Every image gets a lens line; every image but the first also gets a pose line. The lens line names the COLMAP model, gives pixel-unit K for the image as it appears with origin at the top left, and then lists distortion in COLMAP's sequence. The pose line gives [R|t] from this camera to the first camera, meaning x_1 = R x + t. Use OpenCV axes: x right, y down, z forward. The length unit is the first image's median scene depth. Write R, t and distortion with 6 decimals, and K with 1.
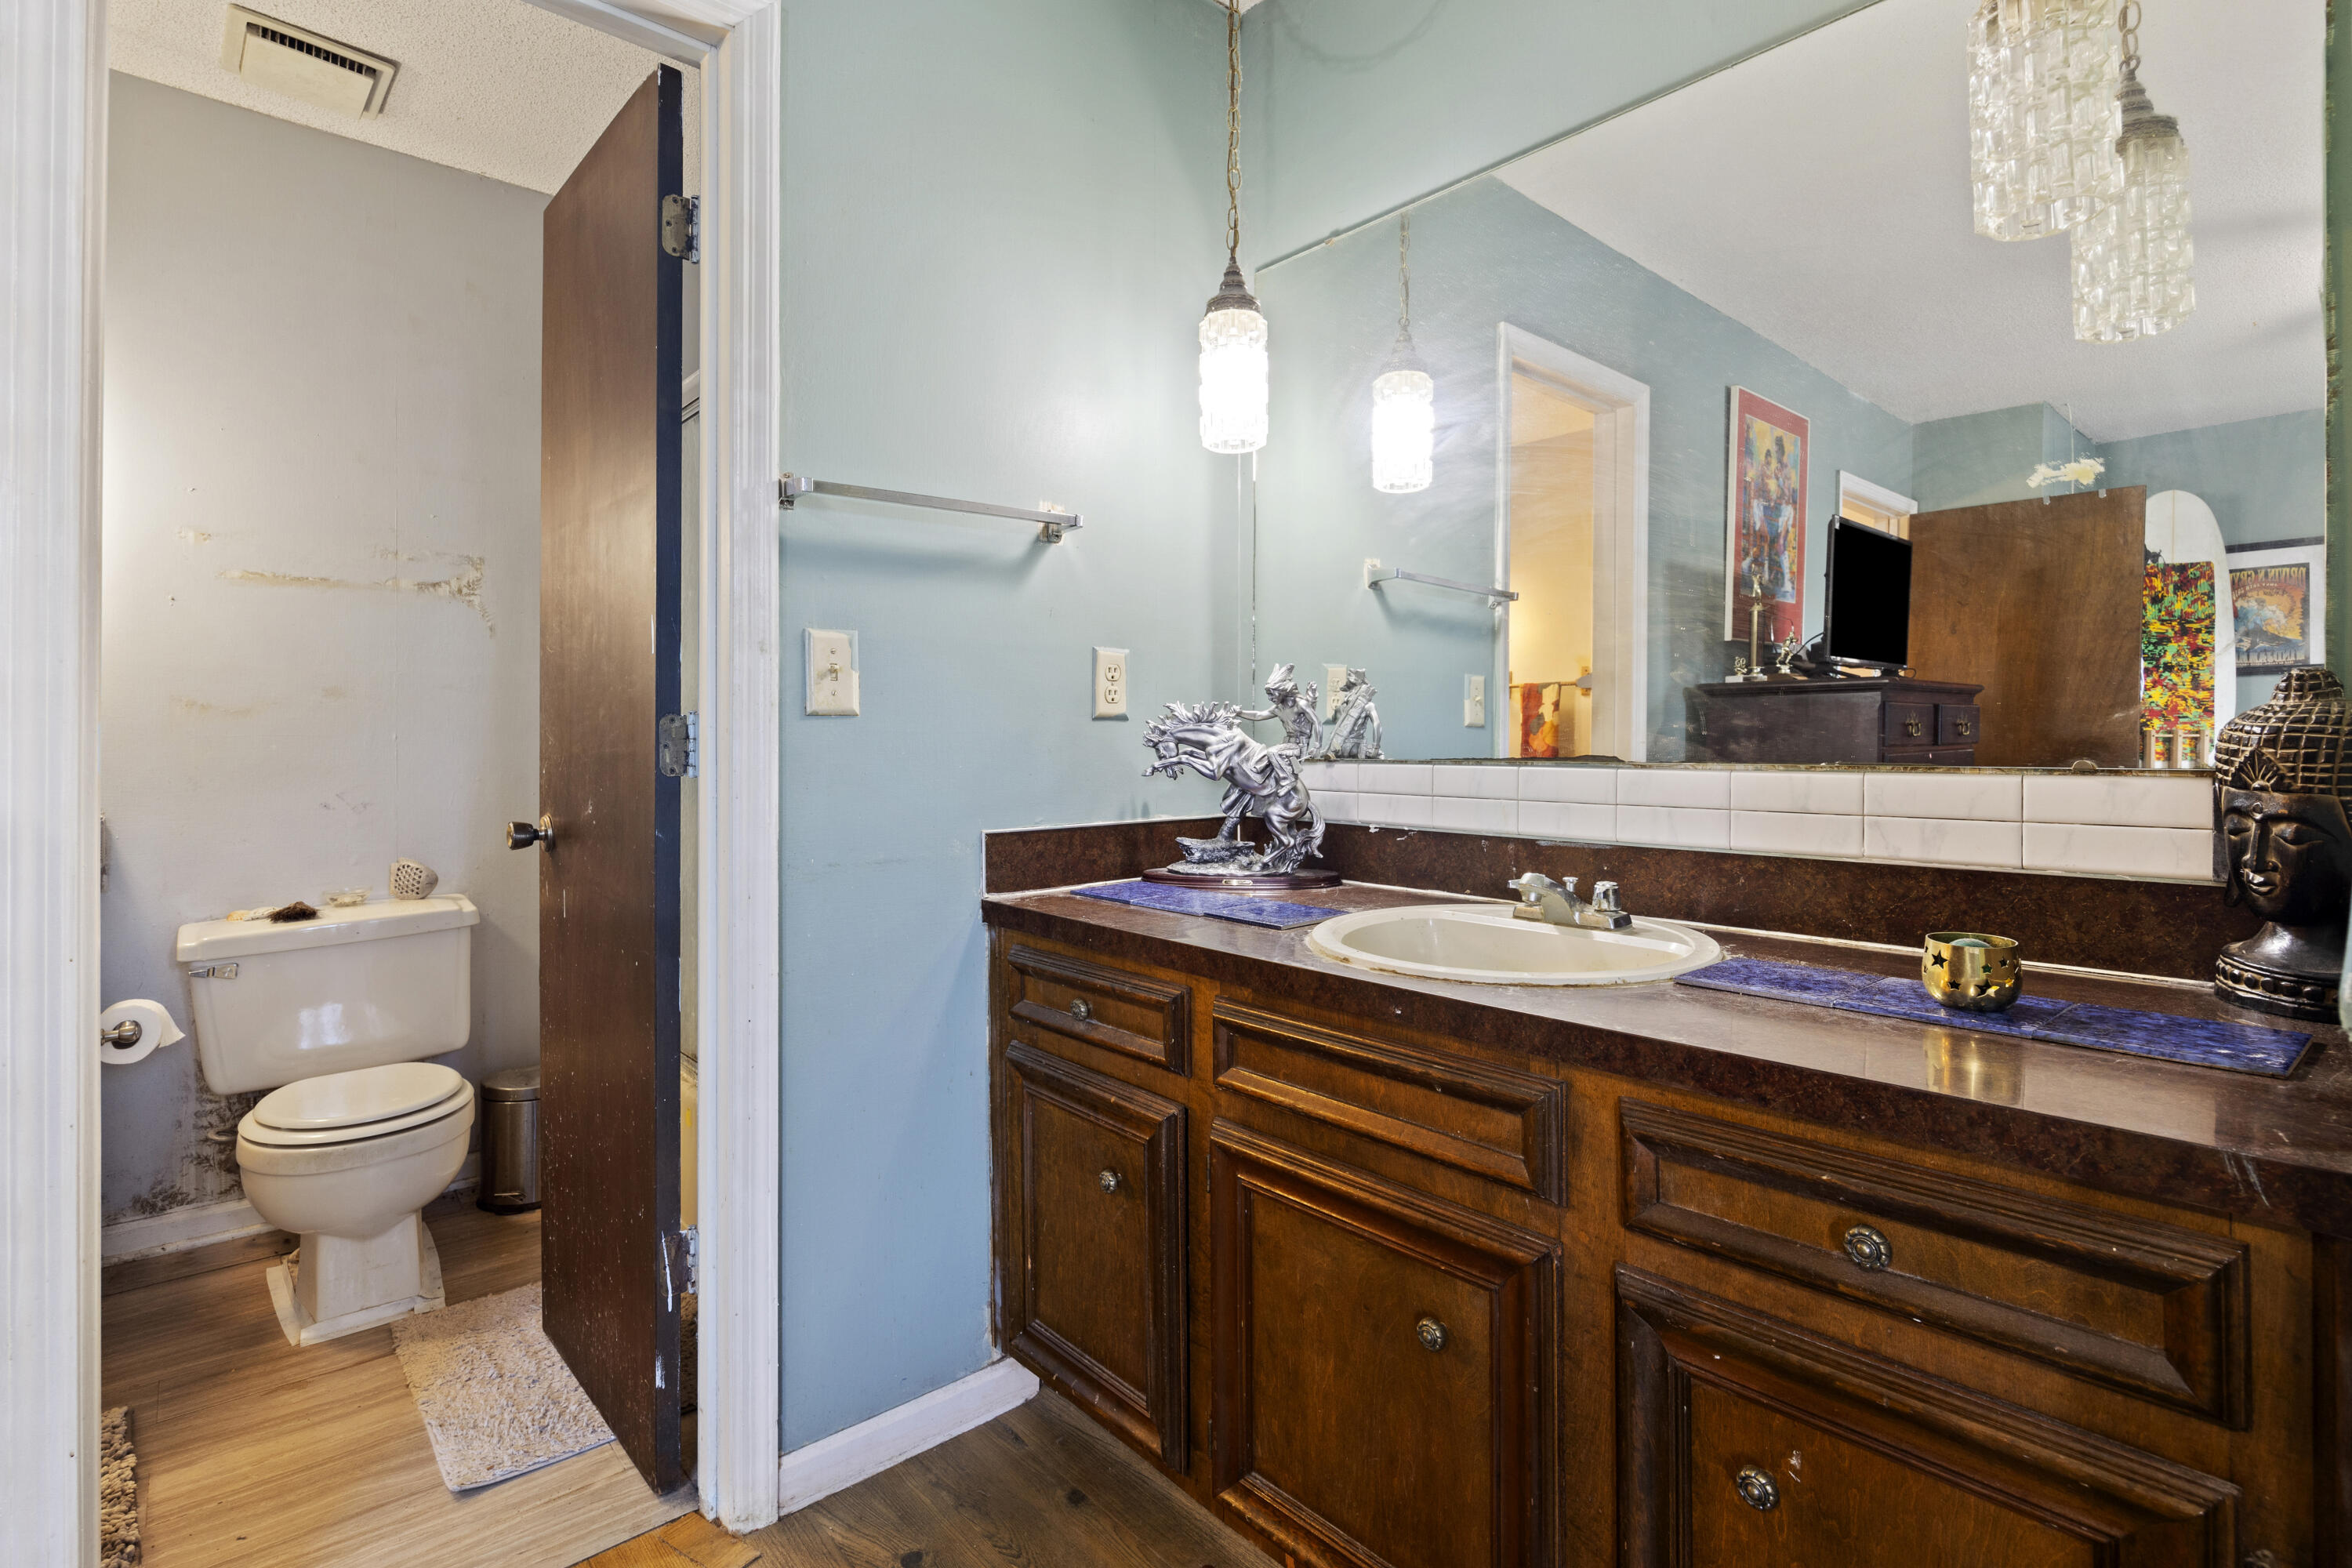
lens RADIAL K [[1082.3, 0, 1171.0], [0, 1082.3, 751.7], [0, 0, 1]] dist [-0.000080, -0.000469]
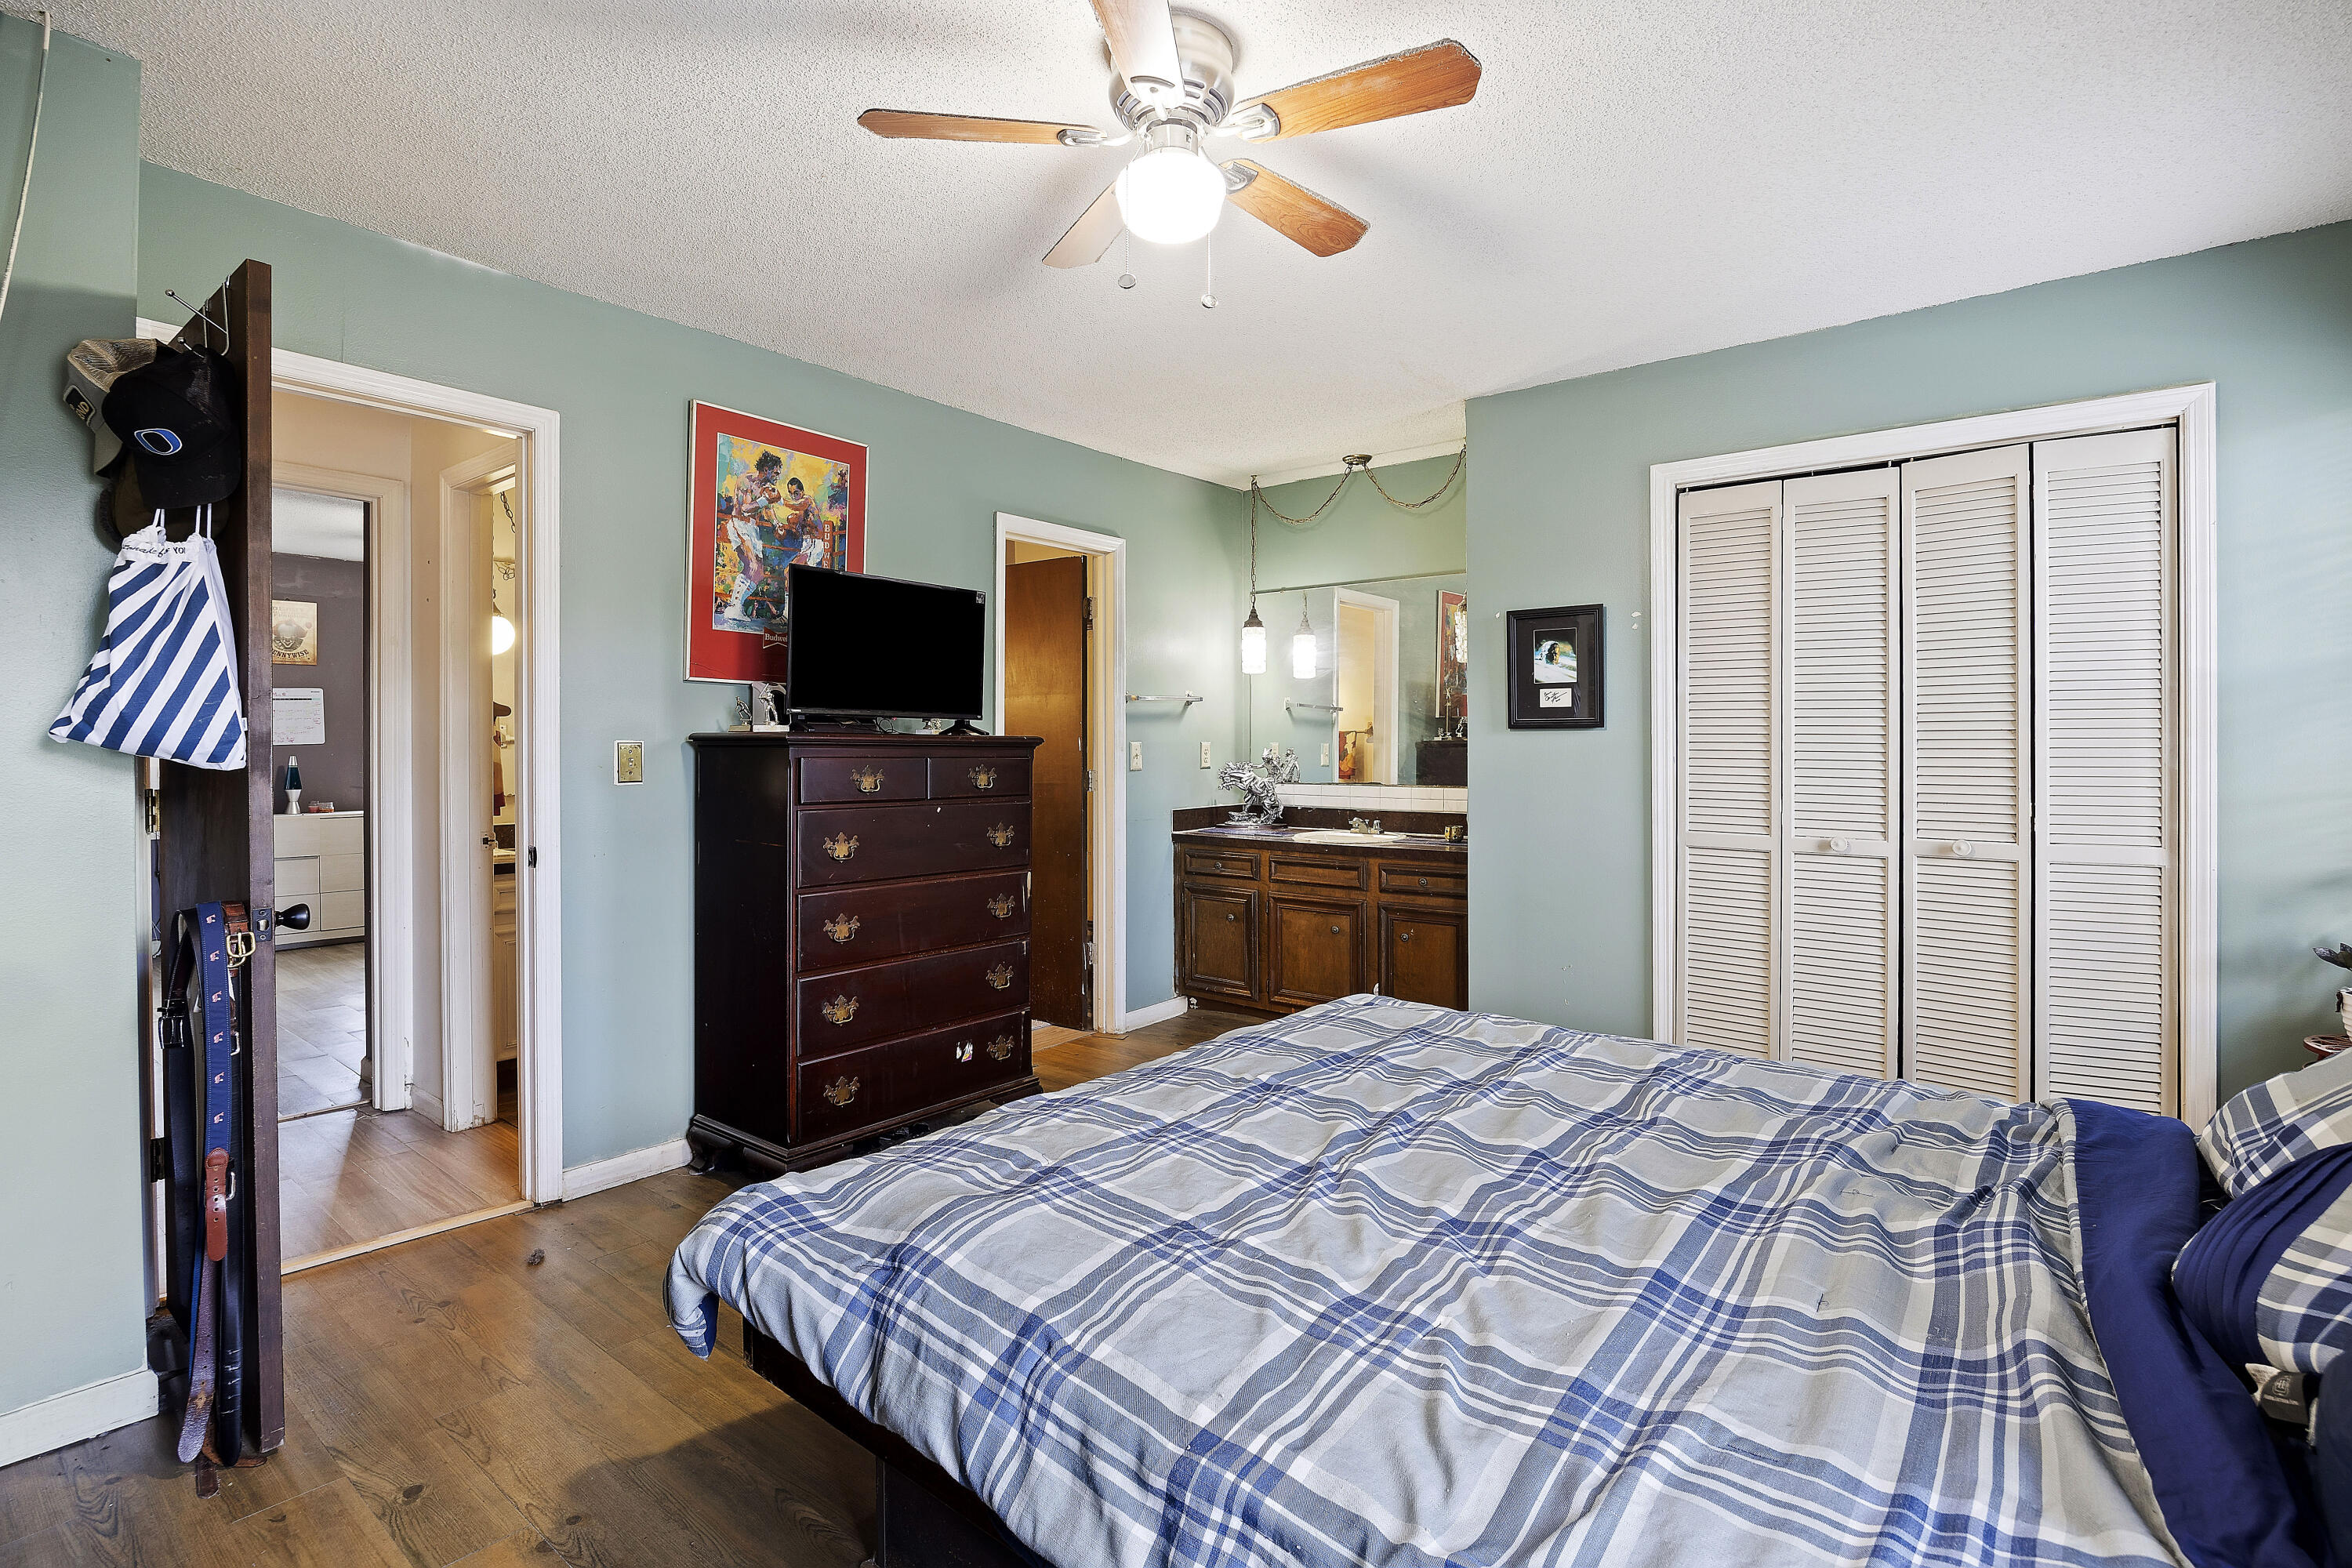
lens RADIAL K [[1140.2, 0, 1187.6], [0, 1140.2, 741.3], [0, 0, 1]] dist [-0.003113, -0.000295]
pose [[0.978383, 0.002729, 0.206785, -0.715833], [-0.000460, 0.999939, -0.011020, -0.069107], [-0.206803, 0.010687, 0.978324, -1.851805]]
